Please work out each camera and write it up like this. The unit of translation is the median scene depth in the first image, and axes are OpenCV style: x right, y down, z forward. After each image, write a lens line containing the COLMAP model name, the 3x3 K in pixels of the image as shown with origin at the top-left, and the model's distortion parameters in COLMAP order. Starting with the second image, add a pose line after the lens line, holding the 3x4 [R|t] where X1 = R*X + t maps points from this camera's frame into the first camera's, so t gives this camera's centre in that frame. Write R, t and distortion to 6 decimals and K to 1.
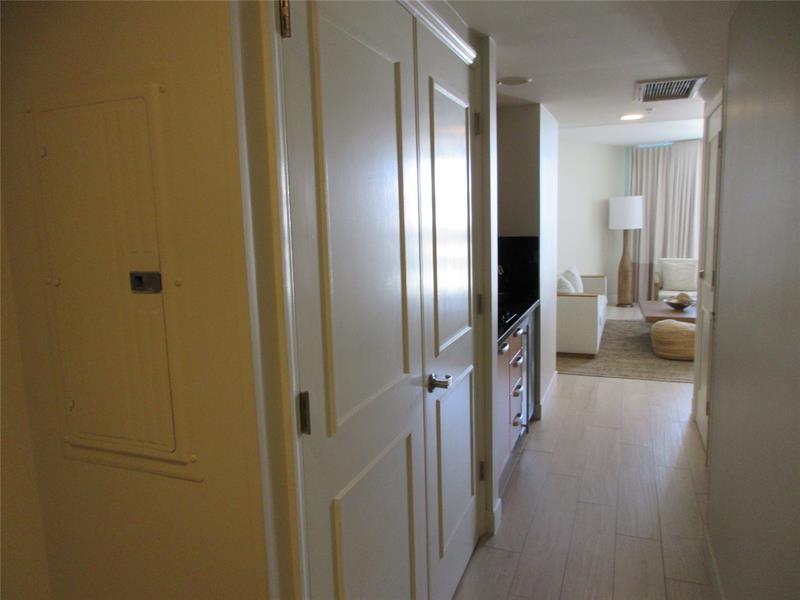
lens RADIAL K [[590.5, 0, 400.0], [0, 590.5, 300.0], [0, 0, 1]] dist [0.001343, -0.001560]
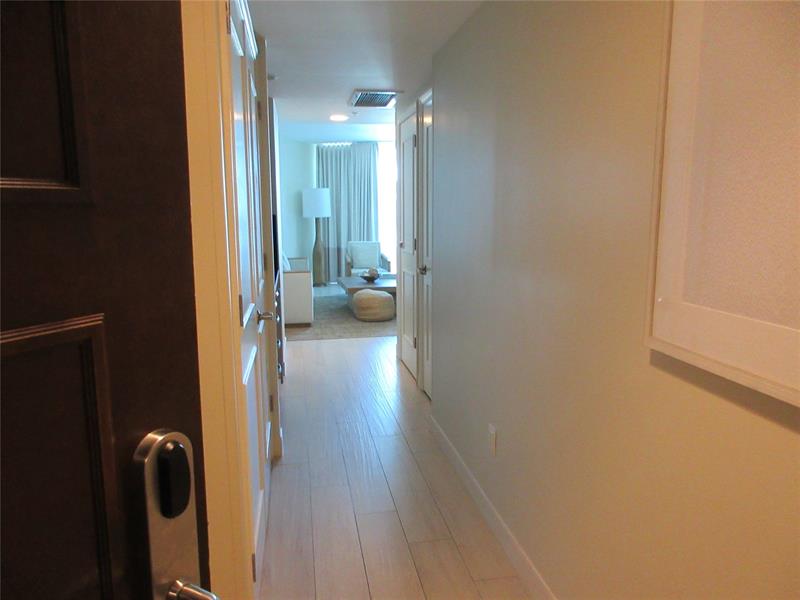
lens RADIAL K [[590.5, 0, 400.0], [0, 590.5, 300.0], [0, 0, 1]] dist [0.001343, -0.001560]
pose [[0.855248, -0.063176, 0.514354, -0.107364], [0.059548, 0.997947, 0.023560, 0.030344], [-0.514787, 0.010479, 0.857254, -0.071645]]
